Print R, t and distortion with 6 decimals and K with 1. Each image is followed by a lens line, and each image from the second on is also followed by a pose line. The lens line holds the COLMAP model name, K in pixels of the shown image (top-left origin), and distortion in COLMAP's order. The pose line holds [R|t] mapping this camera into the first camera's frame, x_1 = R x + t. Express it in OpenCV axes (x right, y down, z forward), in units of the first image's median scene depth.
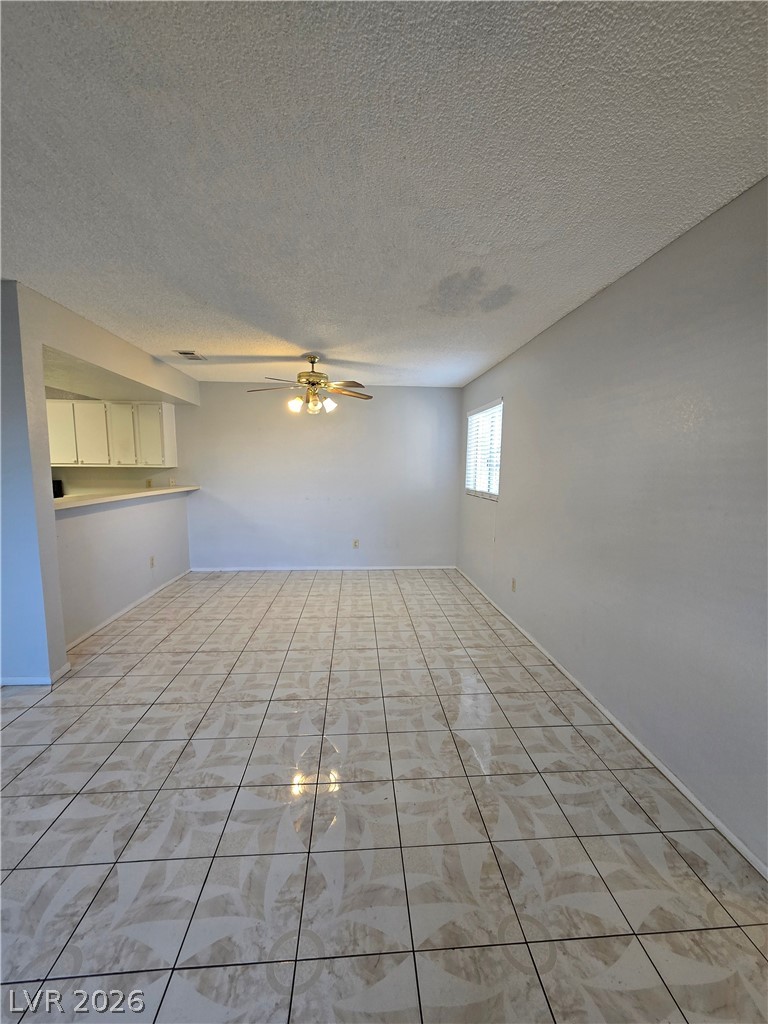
lens RADIAL K [[420.6, 0, 385.5], [0, 420.6, 514.2], [0, 0, 1]] dist [-0.004107, 0.002396]
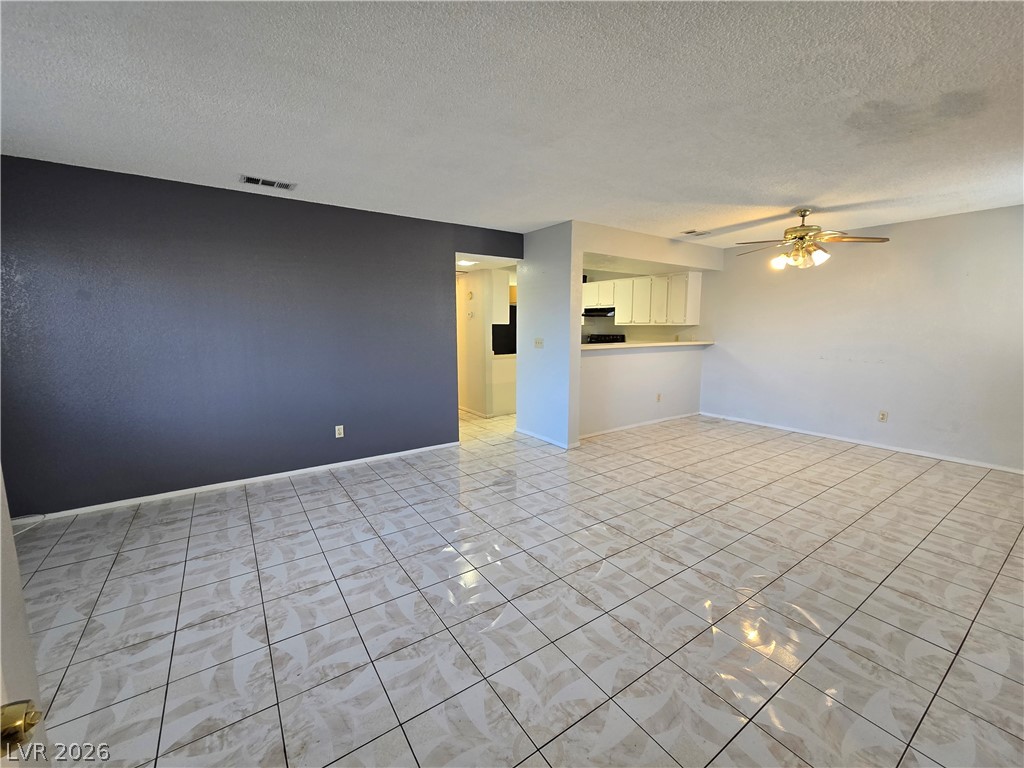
lens RADIAL K [[422.1, 0, 516.4], [0, 422.1, 381.7], [0, 0, 1]] dist [-0.004687, 0.003152]
pose [[0.510108, 0.106229, -0.853525, 0.365146], [-0.092247, 0.993377, 0.068504, 0.016718], [0.855149, 0.043791, 0.516529, -0.061466]]
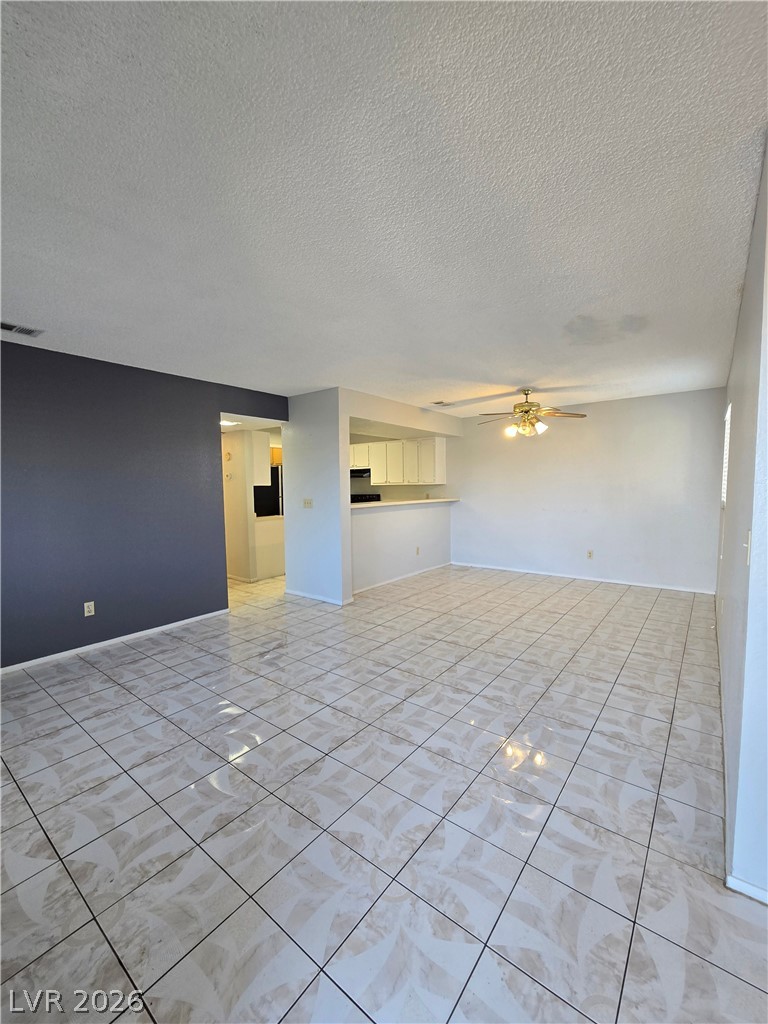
lens RADIAL K [[420.6, 0, 385.5], [0, 420.6, 514.2], [0, 0, 1]] dist [-0.004107, 0.002396]
pose [[0.742277, 0.026566, -0.669566, 0.342360], [-0.055534, 0.998215, -0.021959, 0.030554], [0.667787, 0.053483, 0.742428, -0.145455]]
